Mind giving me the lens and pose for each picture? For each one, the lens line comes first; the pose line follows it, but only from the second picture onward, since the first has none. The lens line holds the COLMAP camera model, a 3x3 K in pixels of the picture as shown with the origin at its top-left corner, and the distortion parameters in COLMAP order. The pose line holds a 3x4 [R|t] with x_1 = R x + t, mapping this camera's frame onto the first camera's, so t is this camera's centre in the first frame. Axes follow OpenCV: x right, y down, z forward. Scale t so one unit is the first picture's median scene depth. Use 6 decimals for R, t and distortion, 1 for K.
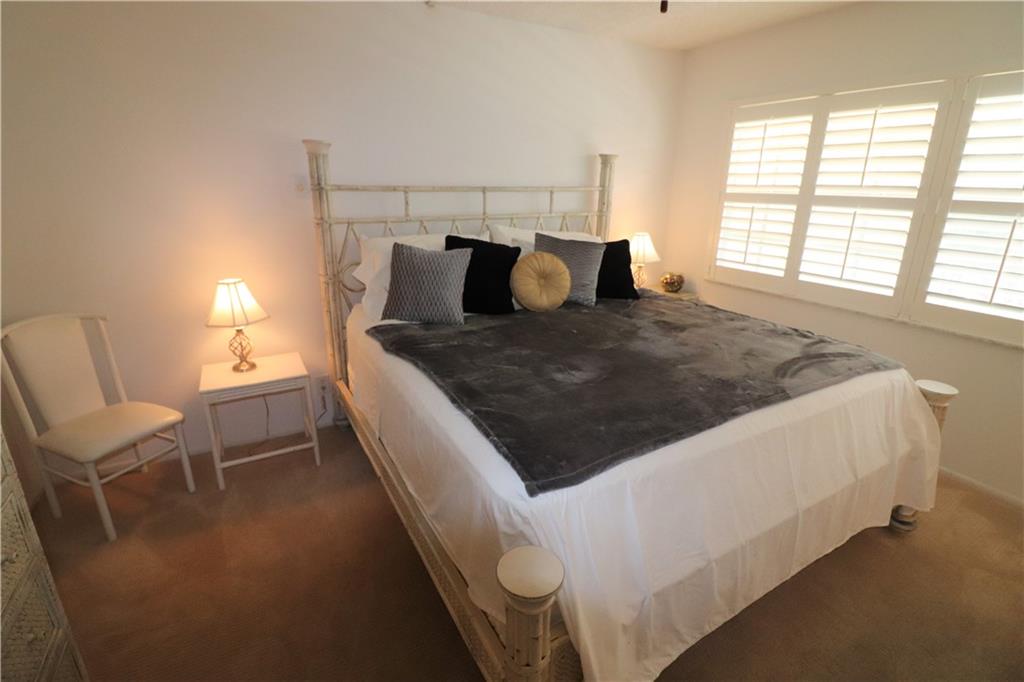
lens RADIAL K [[482.0, 0, 510.3], [0, 482.0, 342.1], [0, 0, 1]] dist [-0.005071, -0.008977]
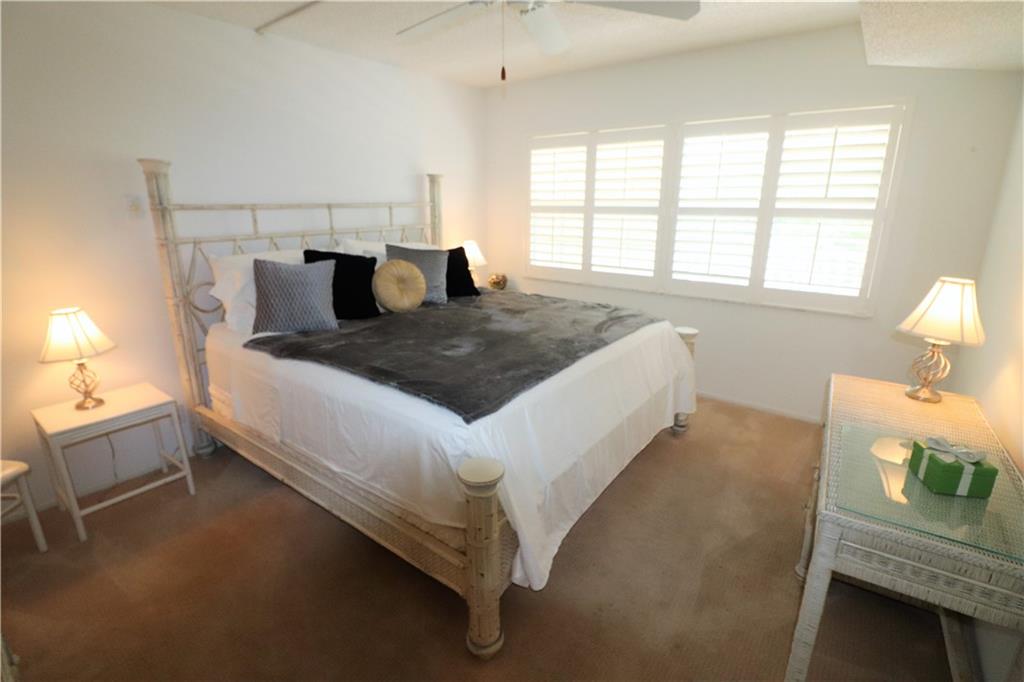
lens RADIAL K [[482.0, 0, 514.8], [0, 482.0, 349.0], [0, 0, 1]] dist [-0.005071, -0.008977]
pose [[0.914611, -0.129004, 0.383202, -0.154491], [0.135381, 0.990739, 0.010409, 0.049924], [-0.380996, 0.042358, 0.923606, -0.156566]]
